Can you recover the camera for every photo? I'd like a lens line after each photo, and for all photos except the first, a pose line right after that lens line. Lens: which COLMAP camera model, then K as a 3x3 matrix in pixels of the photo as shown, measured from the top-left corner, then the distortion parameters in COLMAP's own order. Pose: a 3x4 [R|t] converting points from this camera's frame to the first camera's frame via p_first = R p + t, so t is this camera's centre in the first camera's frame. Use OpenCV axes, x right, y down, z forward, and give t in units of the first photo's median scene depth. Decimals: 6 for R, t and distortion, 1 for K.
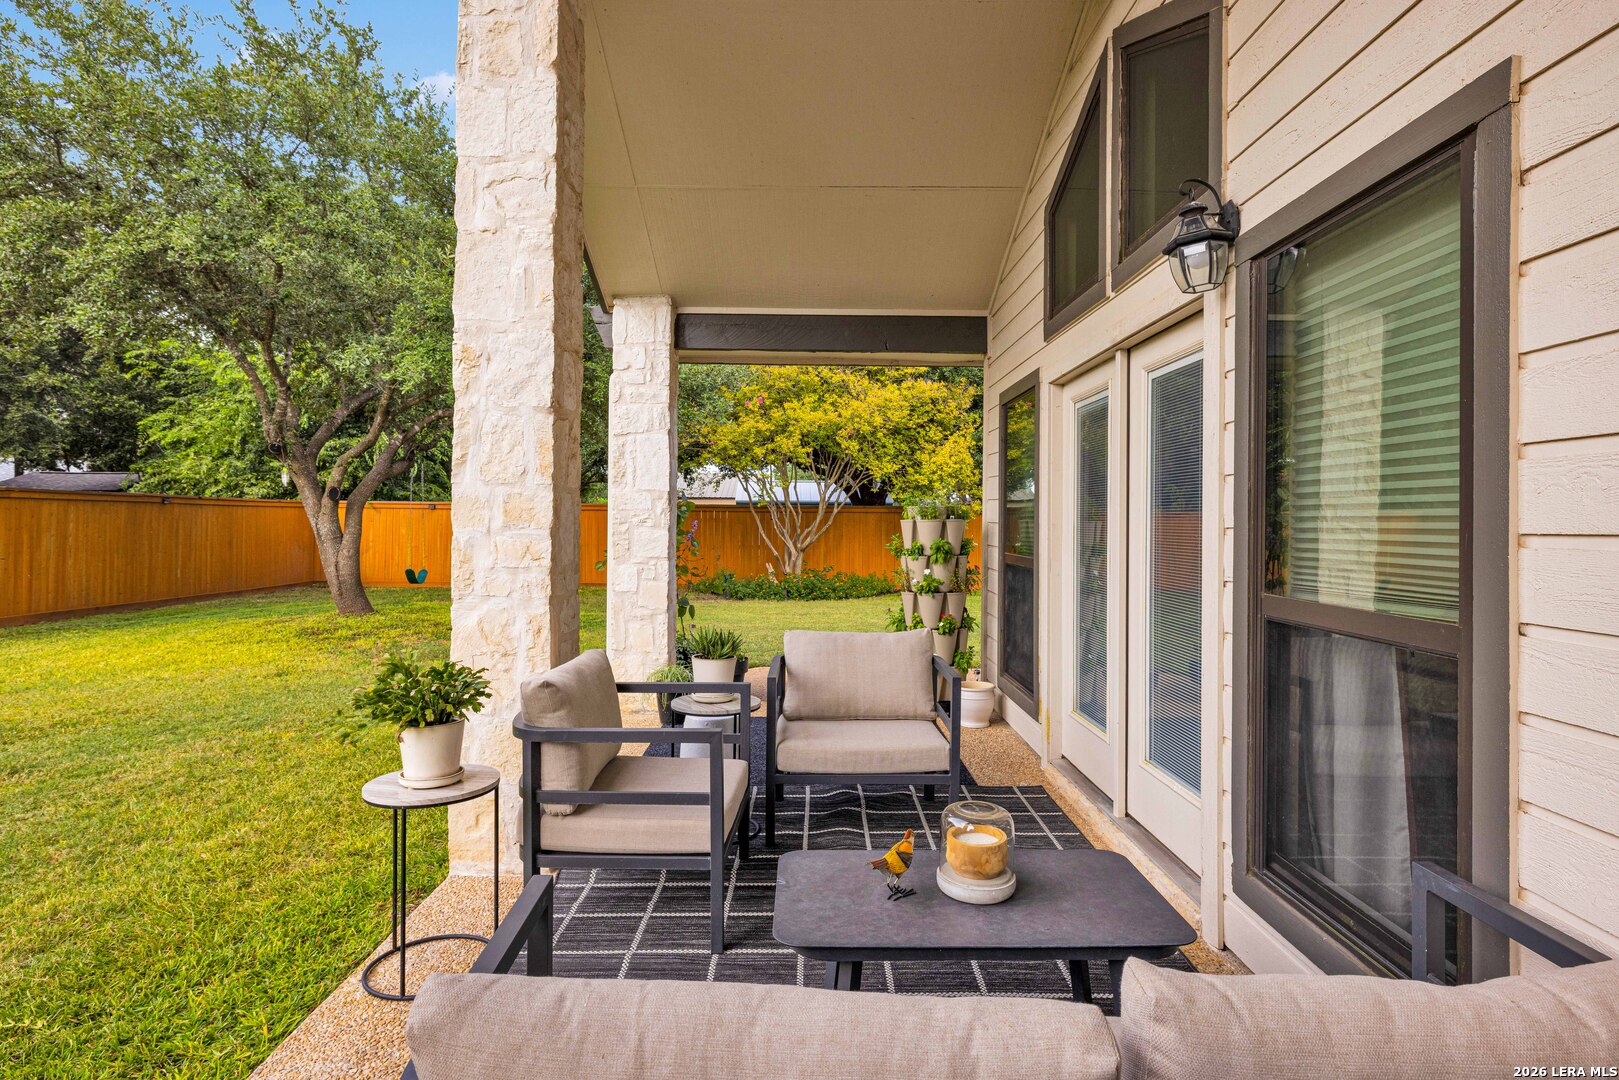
lens RADIAL K [[869.8, 0, 811.0], [0, 869.8, 516.2], [0, 0, 1]] dist [0.000026, 0.000110]
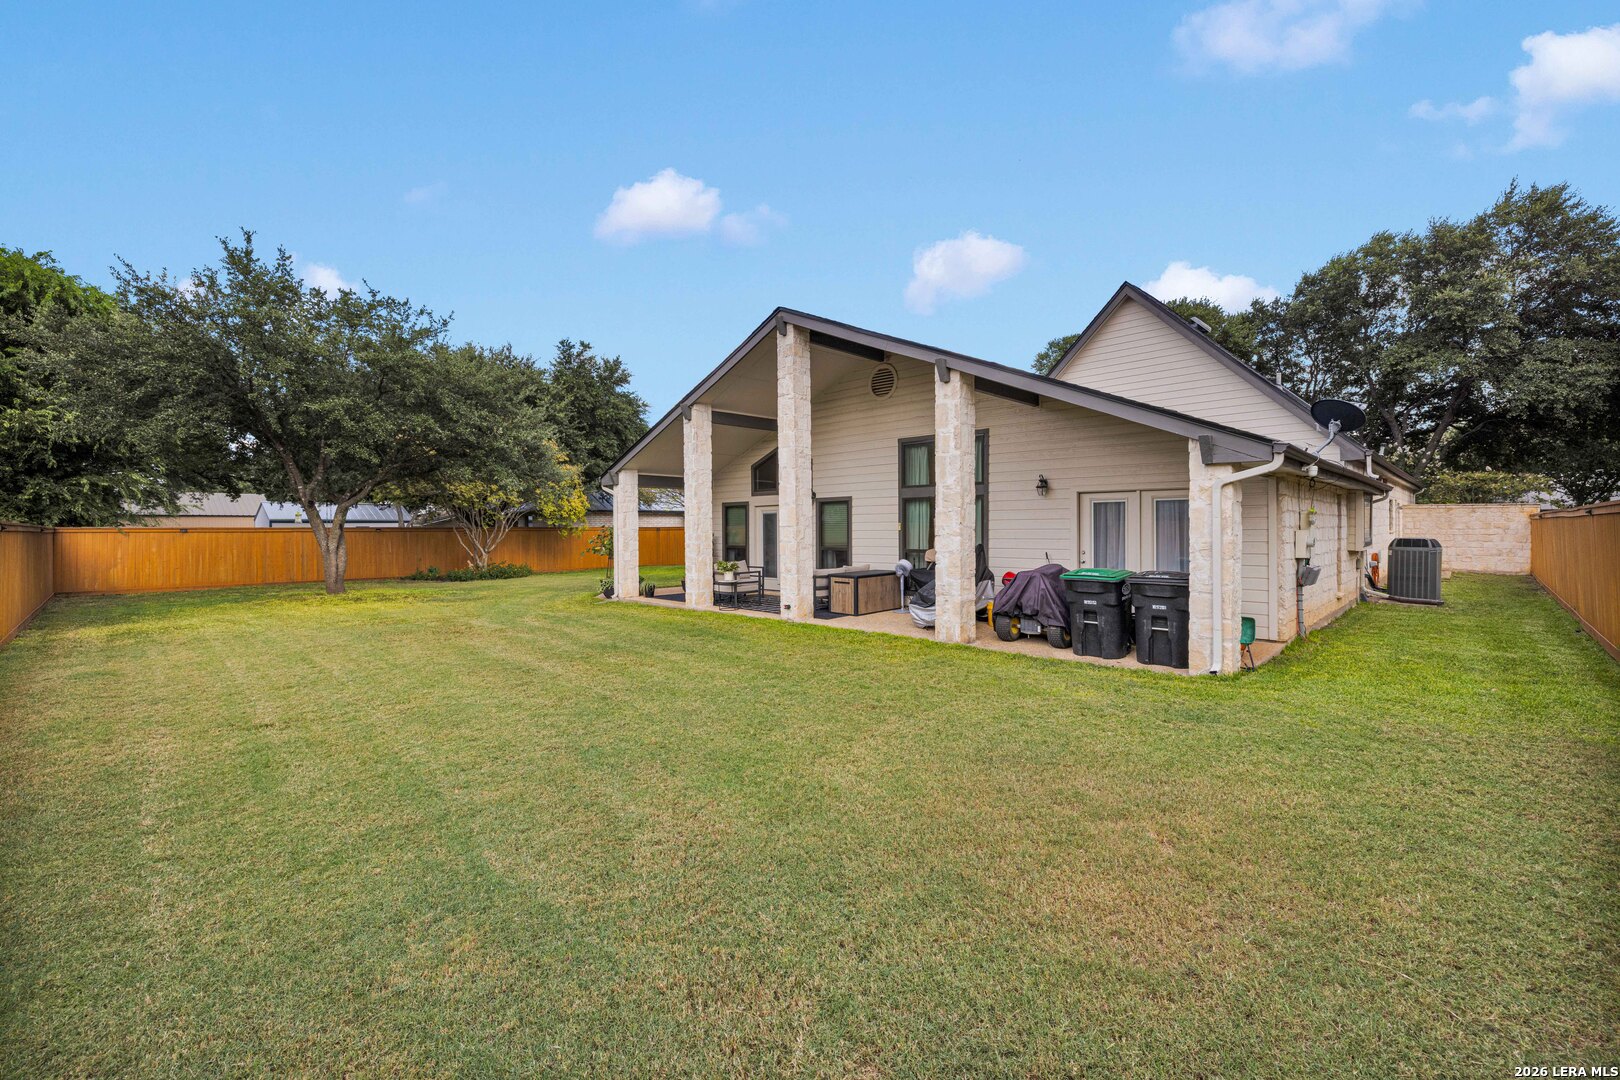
lens RADIAL K [[675.9, 0, 802.5], [0, 675.9, 530.6], [0, 0, 1]] dist [0.000552, 0.000172]
pose [[0.707966, -0.013764, 0.706112, -1.941856], [0.007207, 0.999899, 0.012264, -0.064963], [-0.706209, -0.003593, 0.707994, -1.577554]]
